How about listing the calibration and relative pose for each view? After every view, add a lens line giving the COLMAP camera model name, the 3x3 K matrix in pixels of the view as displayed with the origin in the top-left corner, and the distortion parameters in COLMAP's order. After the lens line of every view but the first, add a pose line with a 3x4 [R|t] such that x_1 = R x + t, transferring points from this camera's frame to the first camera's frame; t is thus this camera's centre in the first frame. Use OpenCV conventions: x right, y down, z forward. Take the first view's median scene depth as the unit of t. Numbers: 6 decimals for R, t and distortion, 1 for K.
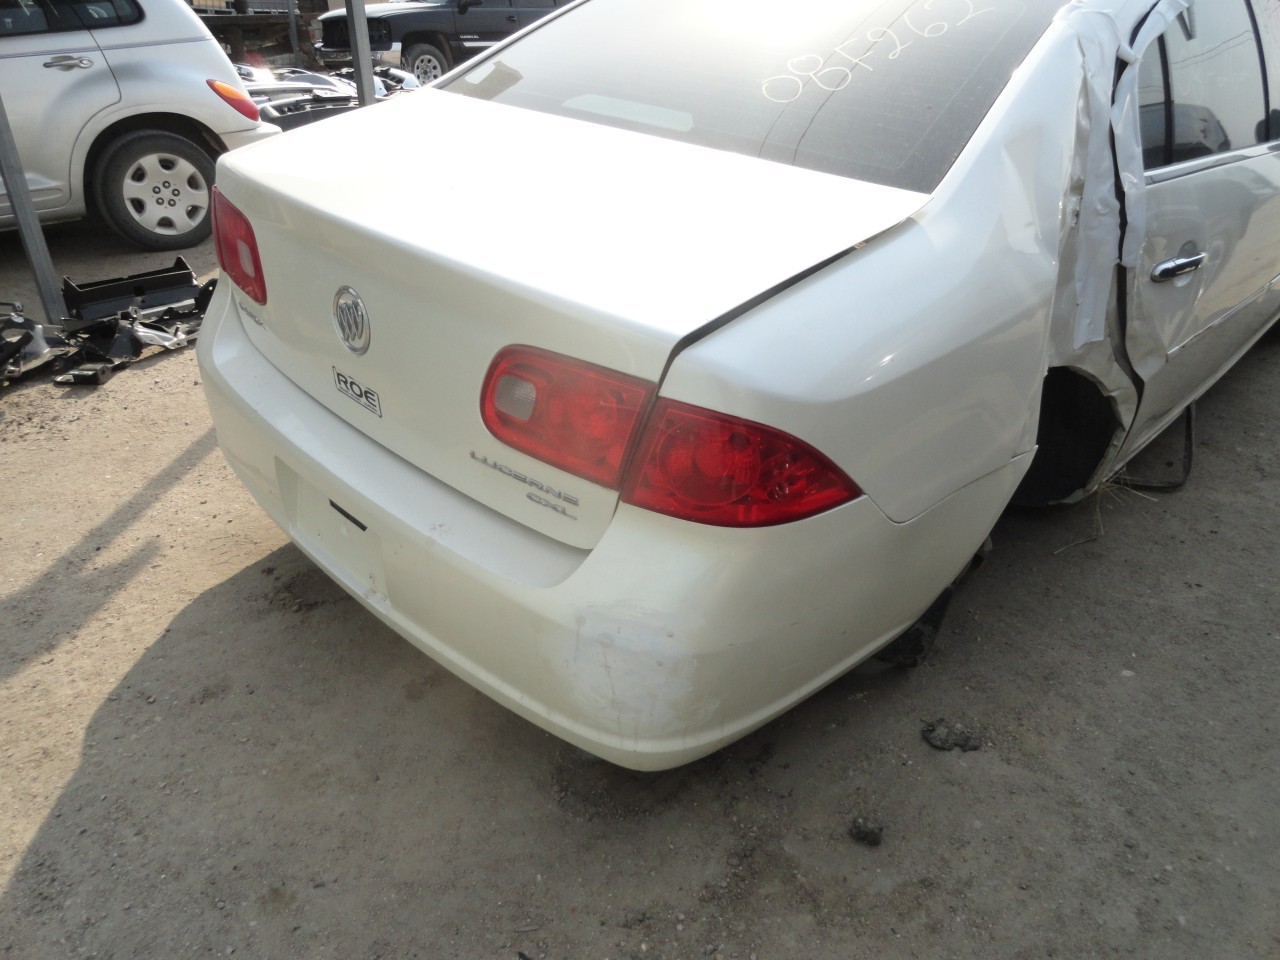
lens RADIAL K [[885.5, 0, 643.0], [0, 885.5, 481.1], [0, 0, 1]] dist [-0.007185, 0.000816]
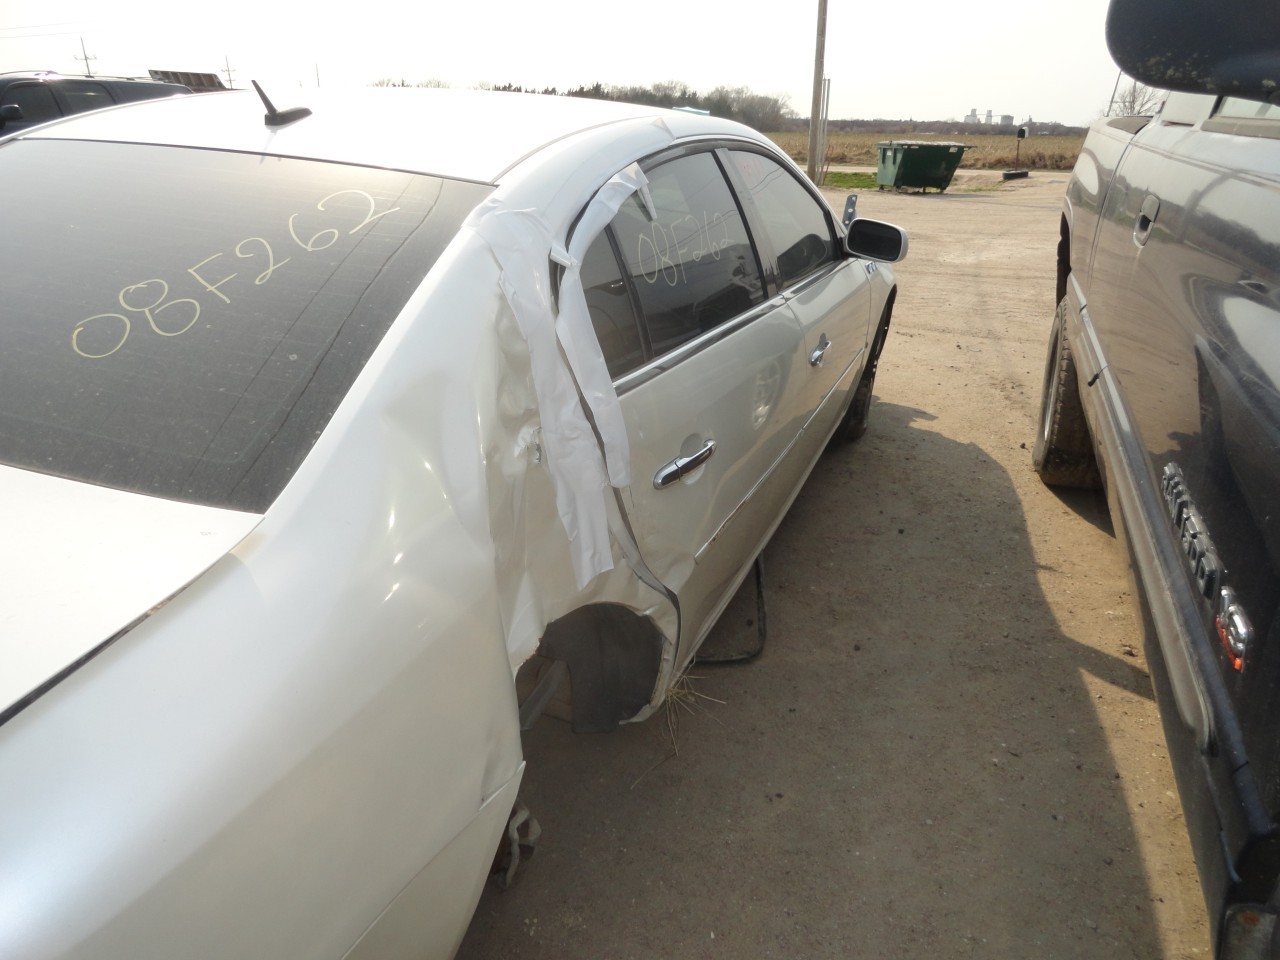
lens RADIAL K [[885.5, 0, 650.7], [0, 885.5, 482.7], [0, 0, 1]] dist [-0.007185, 0.000816]
pose [[0.926390, -0.146781, 0.346782, 0.255445], [0.178513, 0.982031, -0.061217, -0.172521], [-0.331565, 0.118616, 0.935946, 0.170199]]
